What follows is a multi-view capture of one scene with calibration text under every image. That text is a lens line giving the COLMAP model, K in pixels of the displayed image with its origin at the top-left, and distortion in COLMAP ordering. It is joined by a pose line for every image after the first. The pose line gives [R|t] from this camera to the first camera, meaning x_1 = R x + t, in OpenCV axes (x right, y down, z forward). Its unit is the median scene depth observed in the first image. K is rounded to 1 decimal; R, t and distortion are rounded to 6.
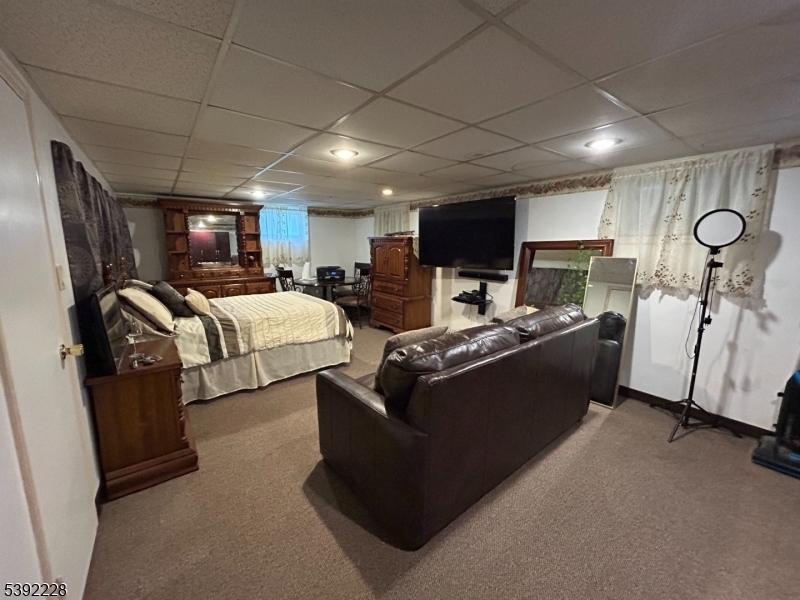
lens RADIAL K [[323.4, 0, 399.4], [0, 323.4, 295.6], [0, 0, 1]] dist [0.000141, 0.005290]
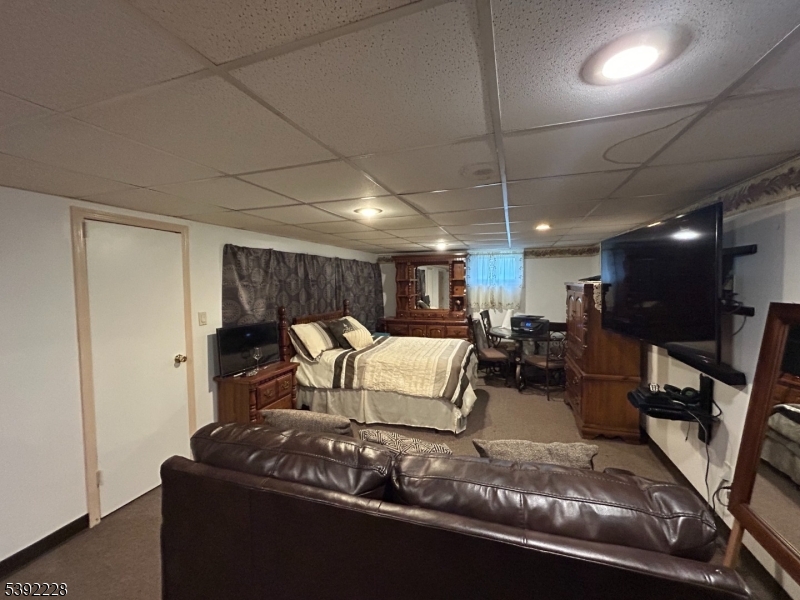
lens RADIAL K [[323.4, 0, 399.4], [0, 323.4, 295.6], [0, 0, 1]] dist [0.000141, 0.005290]
pose [[0.562545, 0.028929, -0.826260, 0.473288], [-0.121066, 0.991497, -0.047711, -0.097704], [0.817855, 0.126872, 0.561264, 0.371165]]
